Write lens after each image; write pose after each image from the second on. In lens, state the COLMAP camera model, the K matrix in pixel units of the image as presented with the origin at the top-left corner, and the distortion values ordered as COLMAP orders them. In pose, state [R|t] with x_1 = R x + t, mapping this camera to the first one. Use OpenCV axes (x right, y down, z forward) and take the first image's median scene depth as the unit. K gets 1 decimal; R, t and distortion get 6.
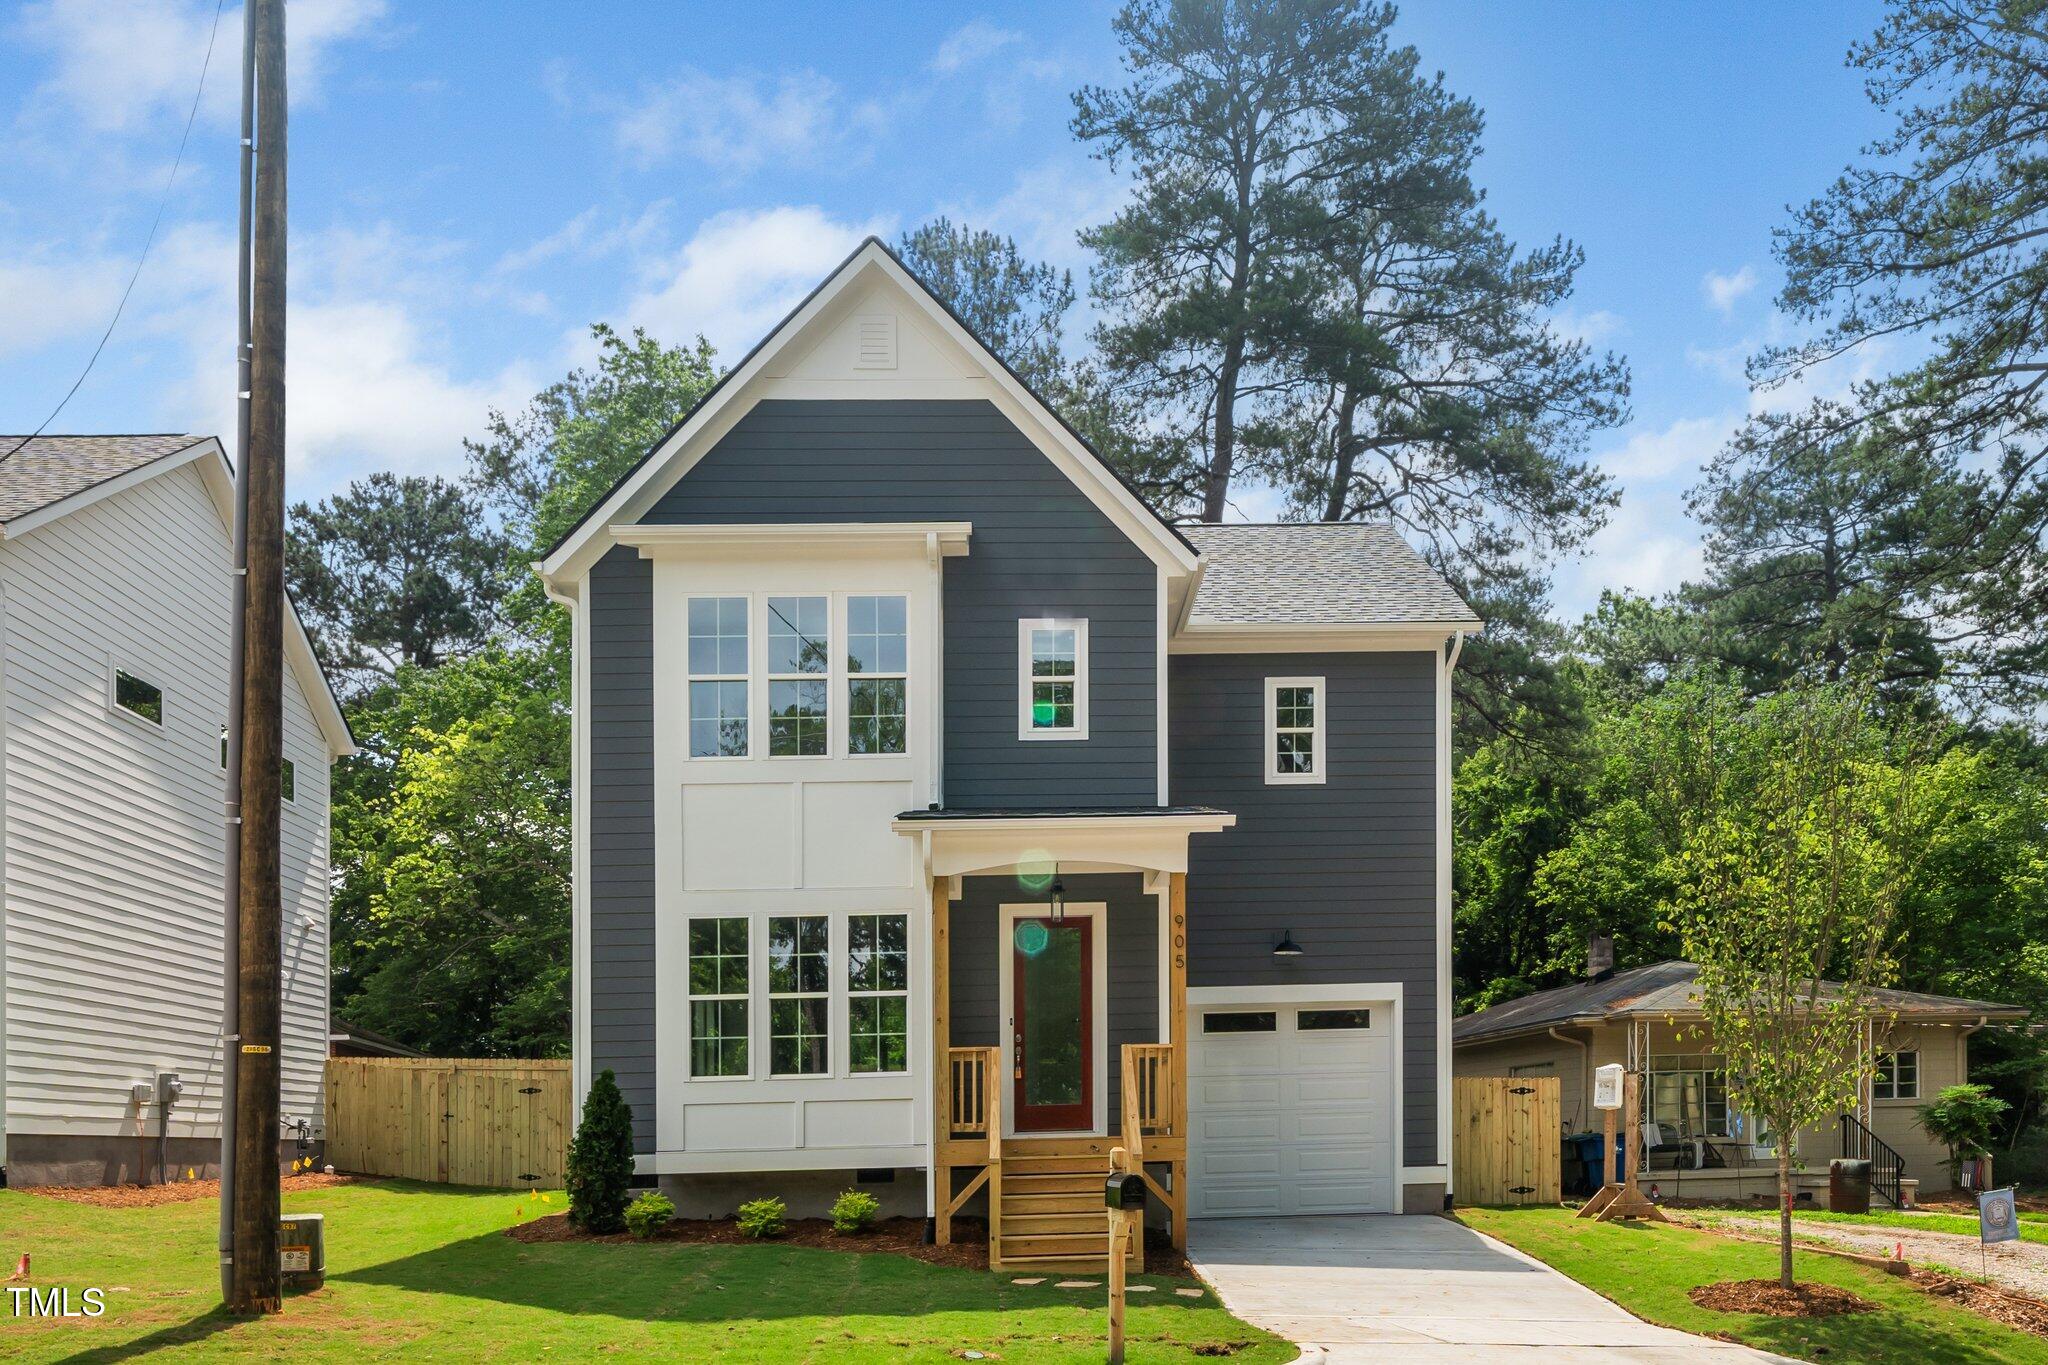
lens RADIAL K [[775.8, 0, 1023.2], [0, 775.8, 805.5], [0, 0, 1]] dist [-0.001738, -0.000080]
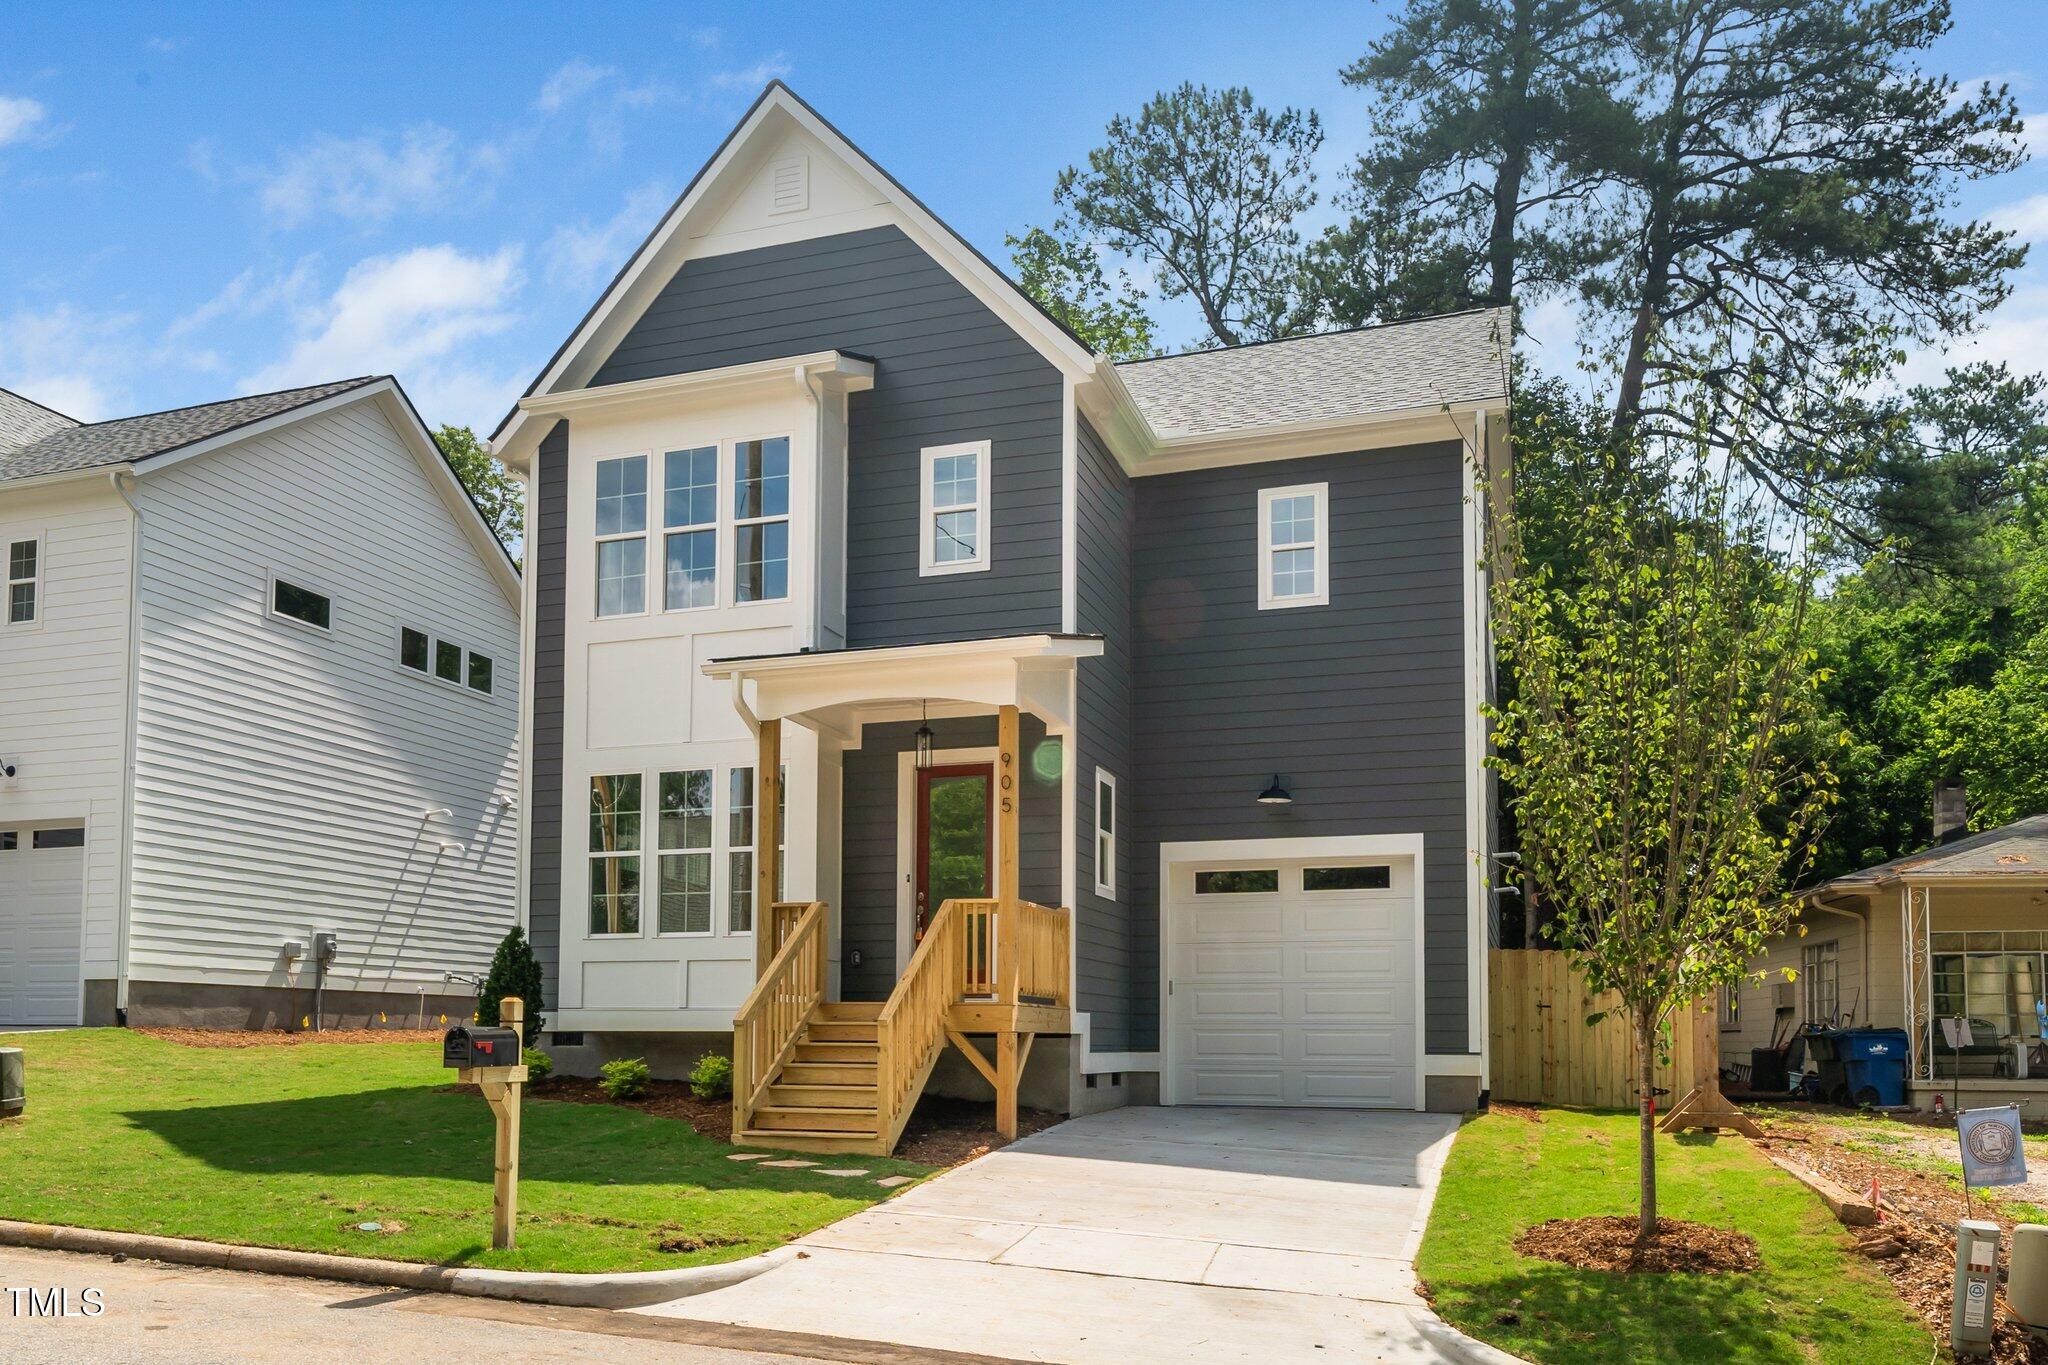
lens RADIAL K [[802.6, 0, 1015.0], [0, 802.6, 652.9], [0, 0, 1]] dist [-0.000940, -0.000184]
pose [[0.979751, -0.057570, -0.191764, 0.260153], [0.054313, 0.998277, -0.022201, 0.032290], [0.192711, 0.011336, 0.981190, 0.068421]]
